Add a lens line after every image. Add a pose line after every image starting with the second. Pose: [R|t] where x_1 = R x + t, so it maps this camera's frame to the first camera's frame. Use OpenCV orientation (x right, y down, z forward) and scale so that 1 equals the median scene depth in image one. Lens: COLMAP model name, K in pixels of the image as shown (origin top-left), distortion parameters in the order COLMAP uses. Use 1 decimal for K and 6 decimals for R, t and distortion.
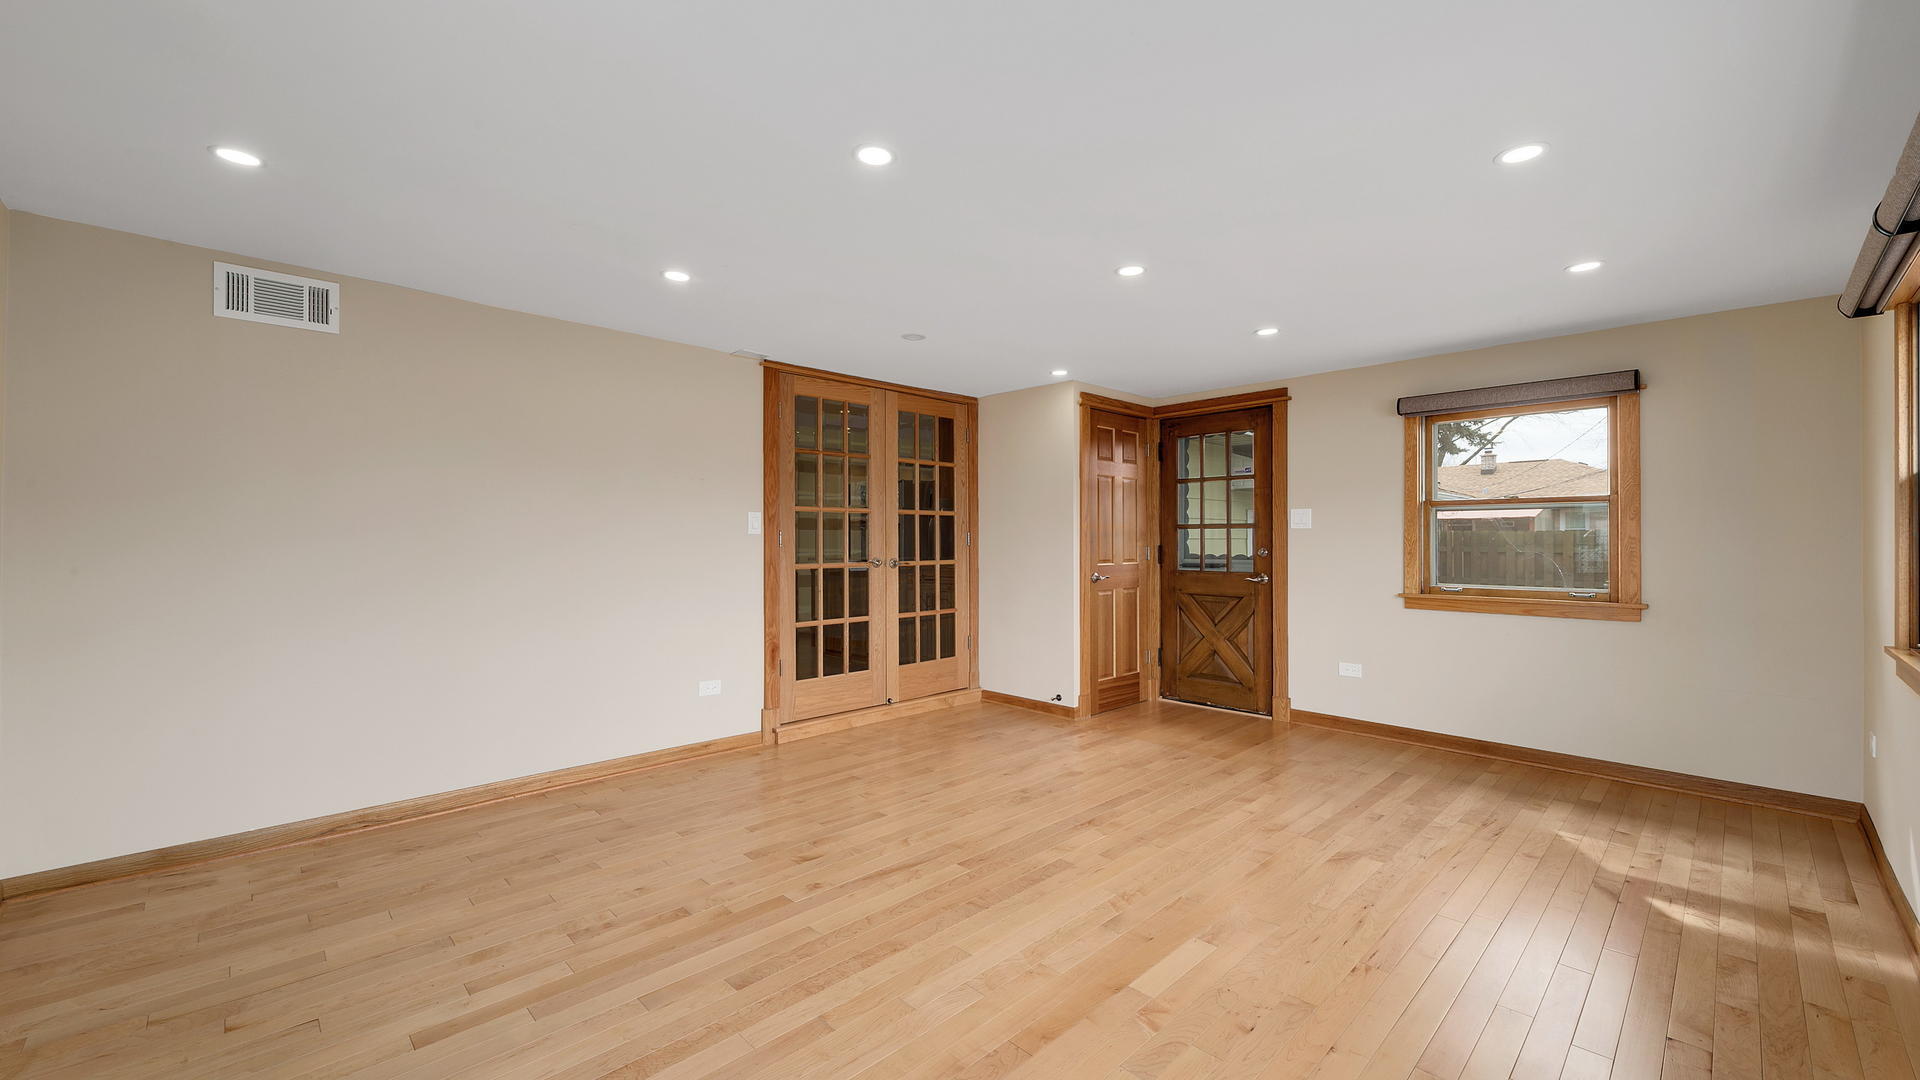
lens RADIAL K [[751.2, 0, 960.0], [0, 751.2, 540.0], [0, 0, 1]] dist [0.007649, -0.000143]
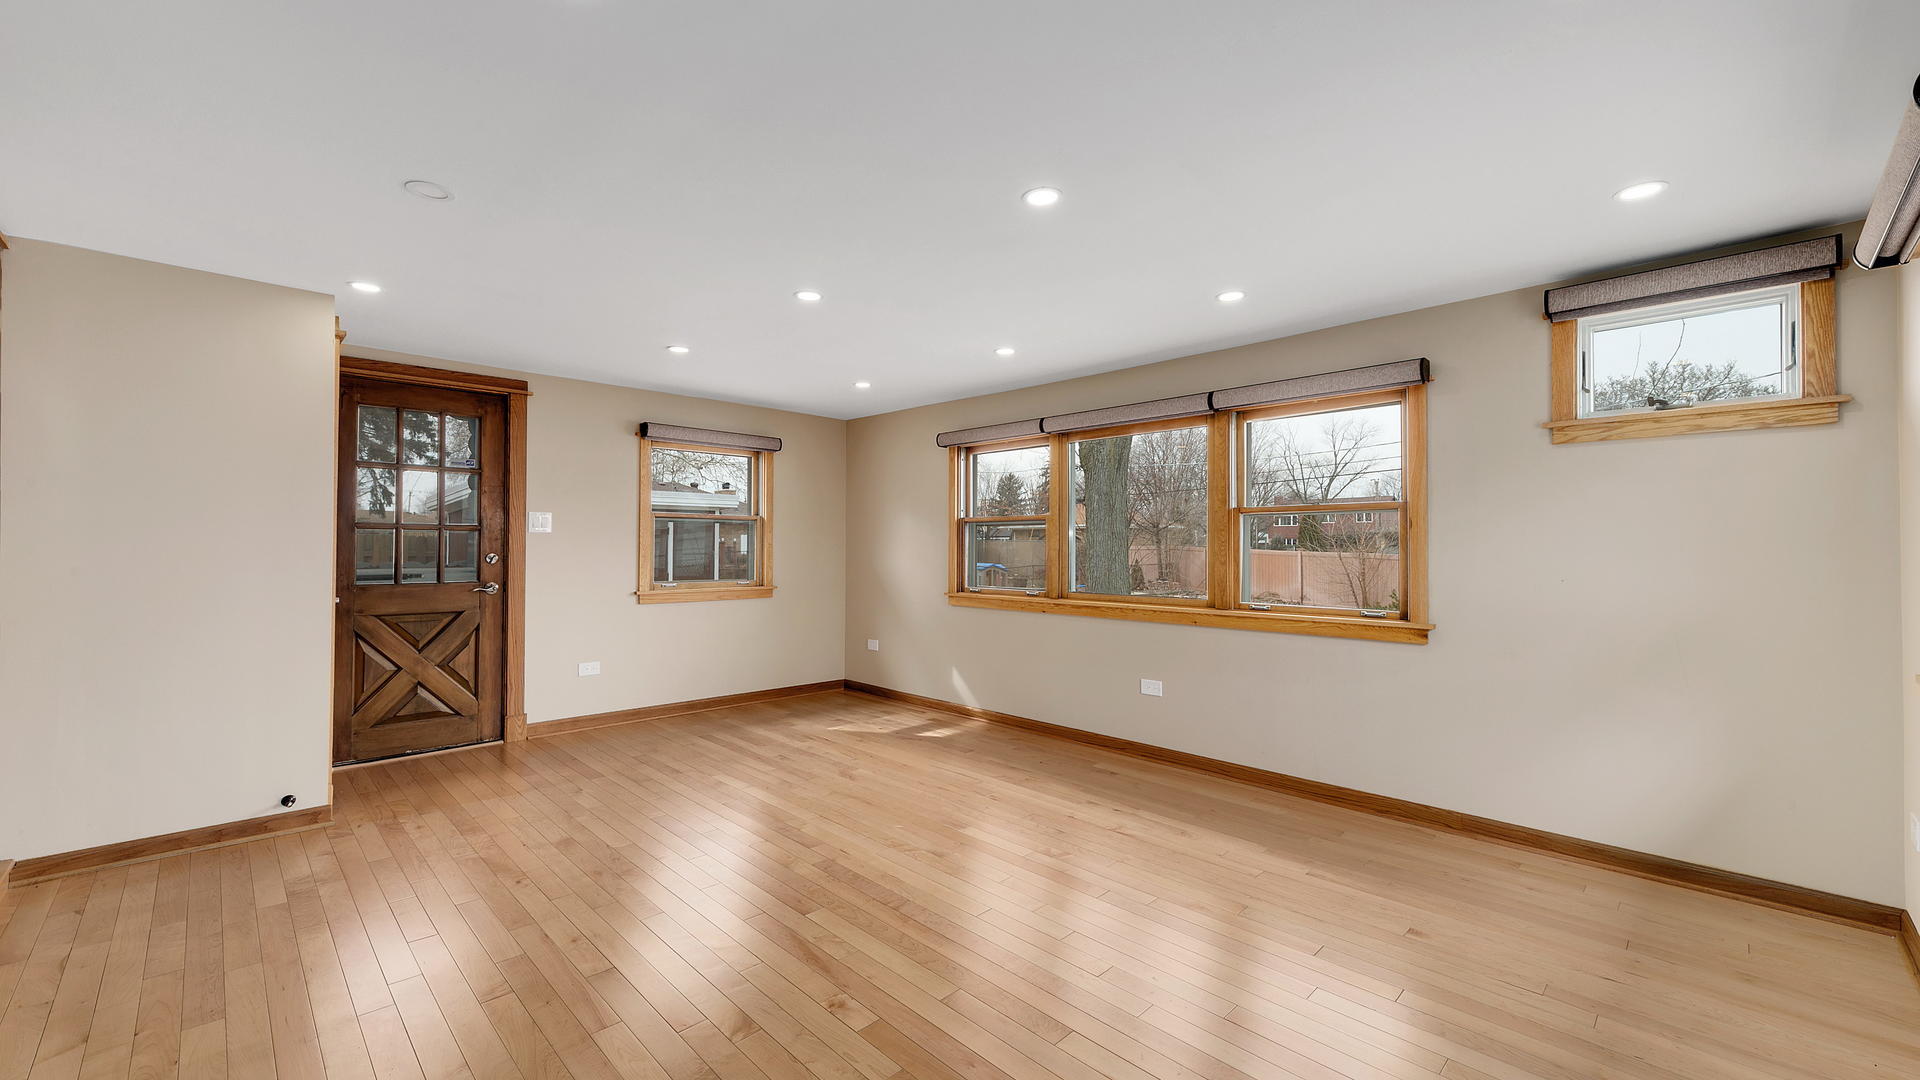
lens RADIAL K [[751.2, 0, 960.0], [0, 751.2, 540.0], [0, 0, 1]] dist [0.007649, -0.000143]
pose [[-0.012998, 0.009969, 0.999866, -0.498110], [-0.004333, 0.999940, -0.010026, 0.001479], [-0.999906, -0.004462, -0.012954, 0.465924]]
